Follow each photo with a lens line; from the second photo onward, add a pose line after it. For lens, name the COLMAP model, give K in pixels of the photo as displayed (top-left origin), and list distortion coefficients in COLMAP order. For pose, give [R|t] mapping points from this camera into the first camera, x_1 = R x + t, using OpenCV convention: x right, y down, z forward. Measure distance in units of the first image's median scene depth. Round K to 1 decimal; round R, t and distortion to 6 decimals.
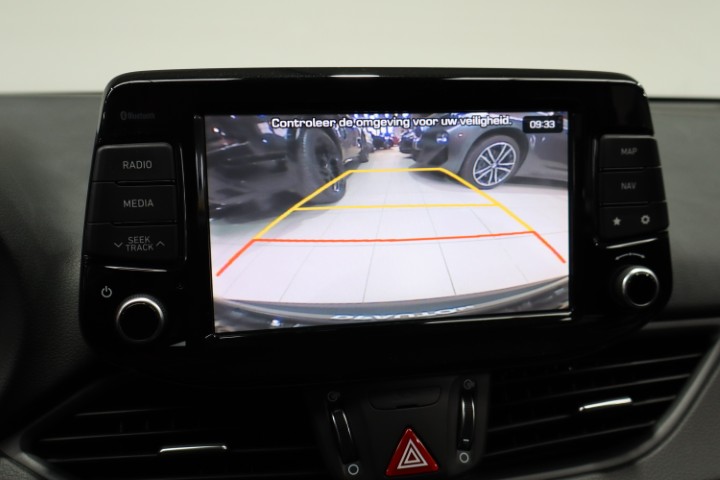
lens RADIAL K [[663.4, 0, 360.0], [0, 663.4, 240.0], [0, 0, 1]] dist [0.005656, -0.005744]
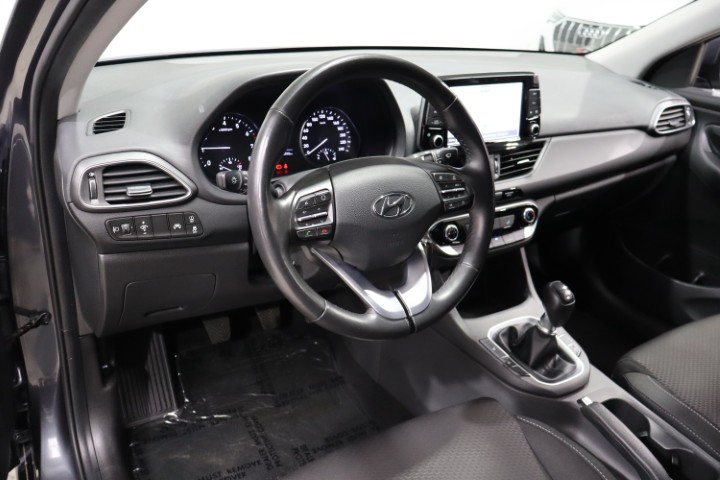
lens RADIAL K [[601.3, 0, 360.0], [0, 601.3, 240.0], [0, 0, 1]] dist [-0.005349, -0.000702]
pose [[0.926644, -0.098767, 0.362734, -1.839404], [0.013063, 0.972749, 0.231494, -0.126425], [-0.375713, -0.209774, 0.902682, -1.894714]]
